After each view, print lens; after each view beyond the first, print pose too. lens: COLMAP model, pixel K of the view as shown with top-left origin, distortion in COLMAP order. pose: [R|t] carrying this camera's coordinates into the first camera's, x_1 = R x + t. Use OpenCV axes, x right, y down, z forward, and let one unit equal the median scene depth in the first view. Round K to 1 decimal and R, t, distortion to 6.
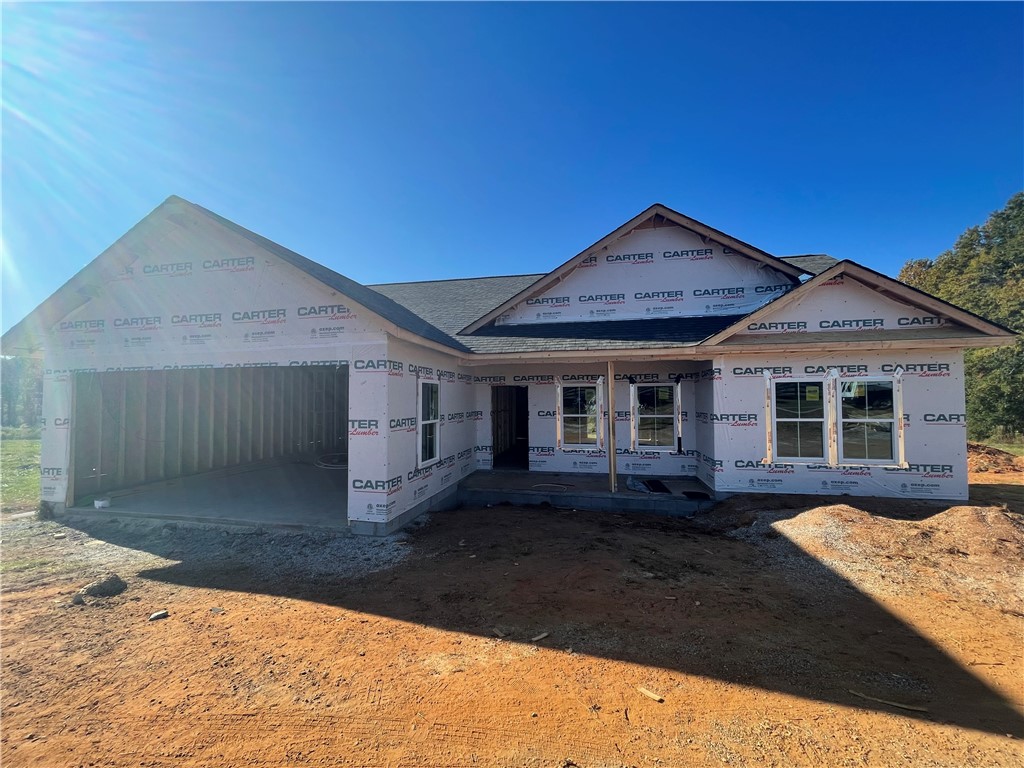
lens RADIAL K [[410.9, 0, 509.8], [0, 410.9, 386.7], [0, 0, 1]] dist [-0.005587, 0.001460]
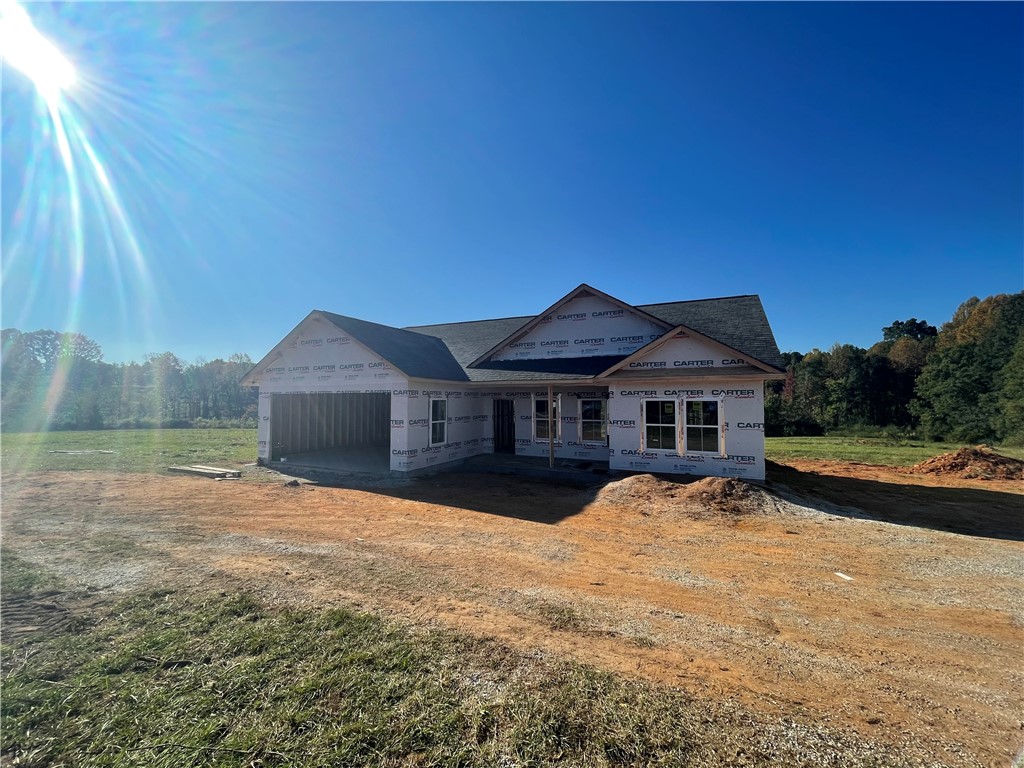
lens RADIAL K [[410.9, 0, 510.6], [0, 410.9, 385.1], [0, 0, 1]] dist [-0.005587, 0.001460]
pose [[0.972866, -0.001692, -0.231362, 0.502840], [0.001001, 0.999995, -0.003105, -0.065120], [0.231366, 0.002789, 0.972863, -0.639704]]
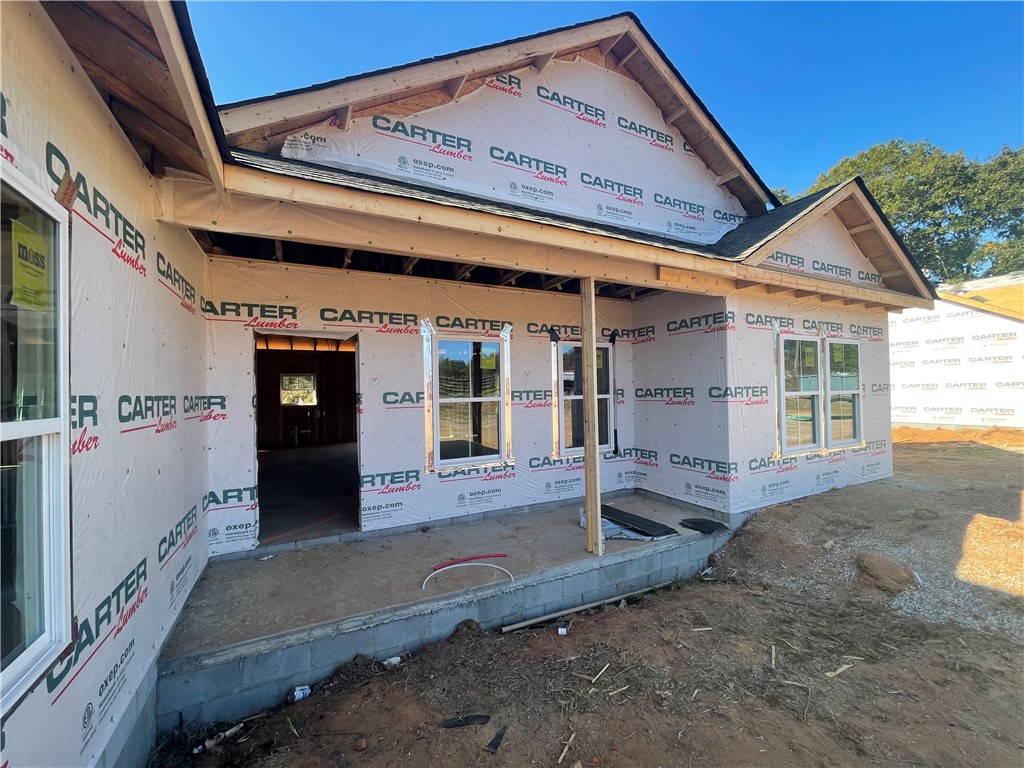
lens RADIAL K [[410.9, 0, 507.7], [0, 410.9, 386.1], [0, 0, 1]] dist [-0.005587, 0.001460]
pose [[0.779826, -0.000902, 0.625995, -0.134659], [-0.003584, 0.999976, 0.005906, 0.064629], [-0.625986, -0.006849, 0.779804, 0.746783]]
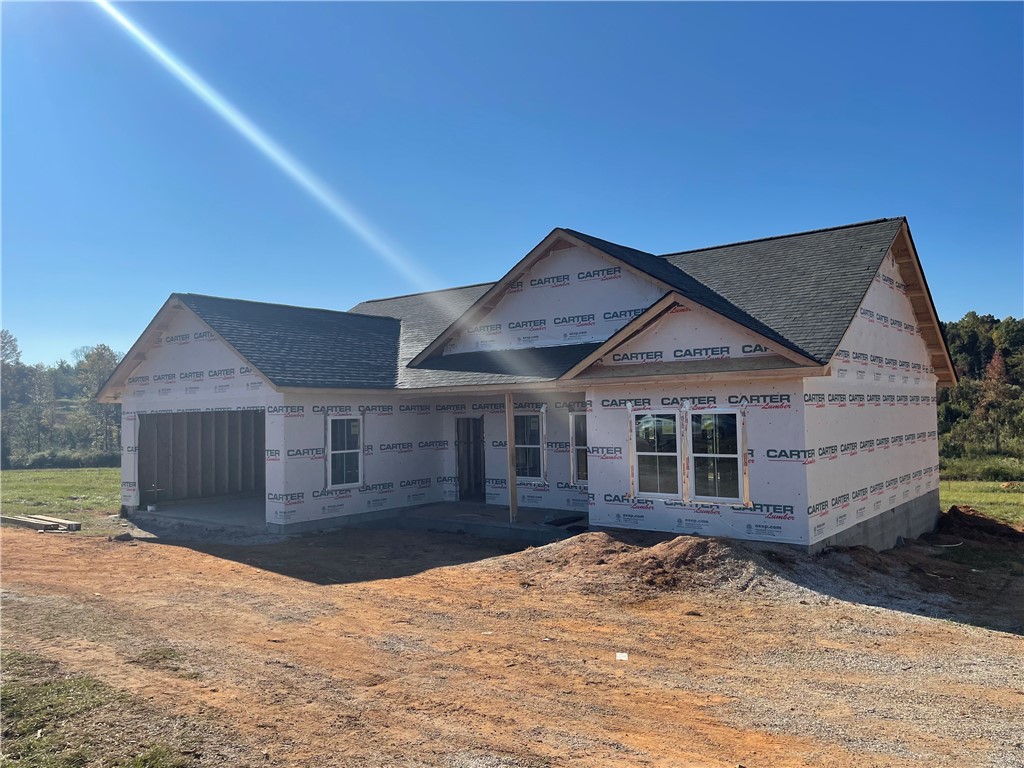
lens RADIAL K [[770.1, 0, 515.1], [0, 770.1, 379.0], [0, 0, 1]] dist [0.032466, -0.022955]
pose [[0.896844, -0.030010, -0.441327, 1.185682], [0.027393, 0.999549, -0.012302, -0.079344], [0.441497, -0.001056, 0.897262, -0.751267]]
